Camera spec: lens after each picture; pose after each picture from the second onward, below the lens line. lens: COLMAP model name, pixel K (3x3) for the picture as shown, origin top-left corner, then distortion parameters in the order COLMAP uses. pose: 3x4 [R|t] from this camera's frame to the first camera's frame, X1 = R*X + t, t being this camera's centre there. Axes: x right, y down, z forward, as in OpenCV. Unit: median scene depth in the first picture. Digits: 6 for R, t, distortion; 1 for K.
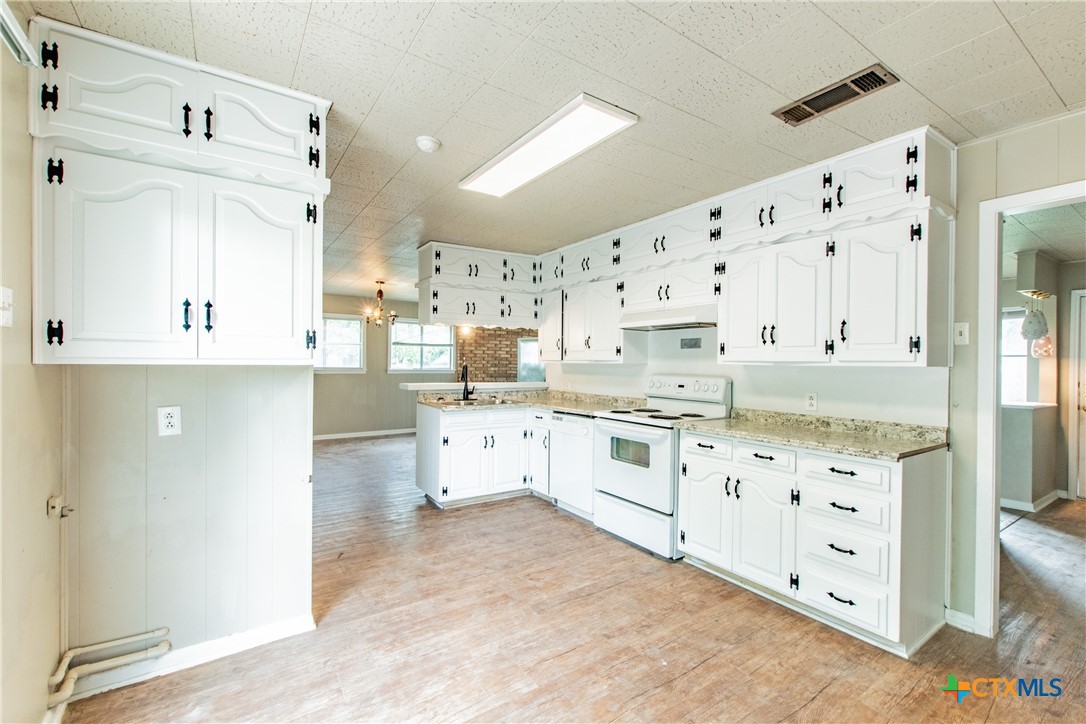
lens RADIAL K [[468.9, 0, 543.0], [0, 468.9, 362.0], [0, 0, 1]] dist [0.001102, -0.000362]
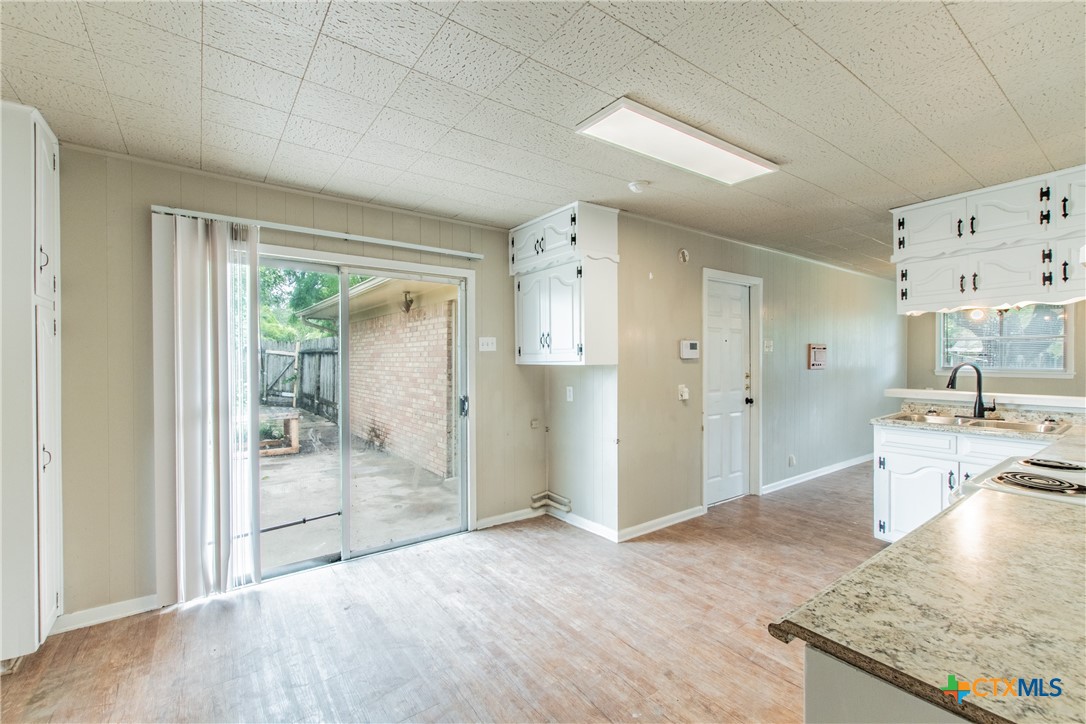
lens RADIAL K [[468.9, 0, 543.0], [0, 468.9, 362.0], [0, 0, 1]] dist [0.001102, -0.000362]
pose [[0.032514, -0.000689, -0.999471, 0.891177], [0.003308, 0.999994, -0.000582, -0.003427], [0.999466, -0.003287, 0.032516, 0.646211]]
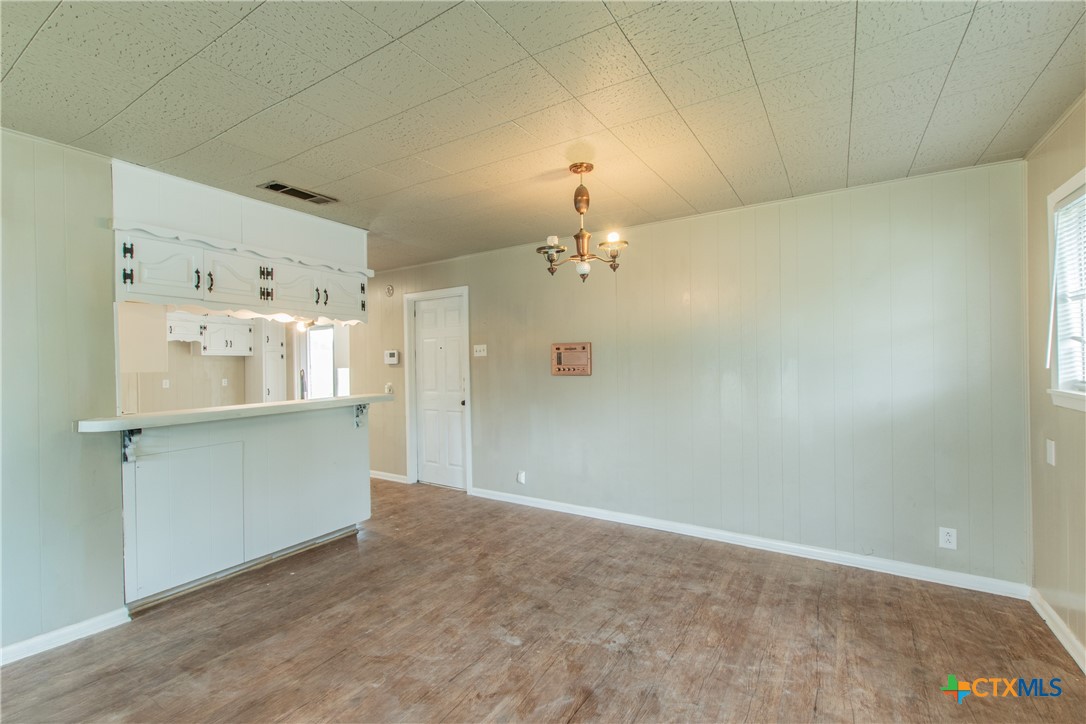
lens RADIAL K [[468.9, 0, 543.0], [0, 468.9, 362.0], [0, 0, 1]] dist [0.001102, -0.000362]
pose [[-0.914208, 0.011498, -0.405082, -0.378825], [0.007287, 0.999902, 0.011937, -0.042436], [0.405180, 0.007962, -0.914202, 3.343574]]
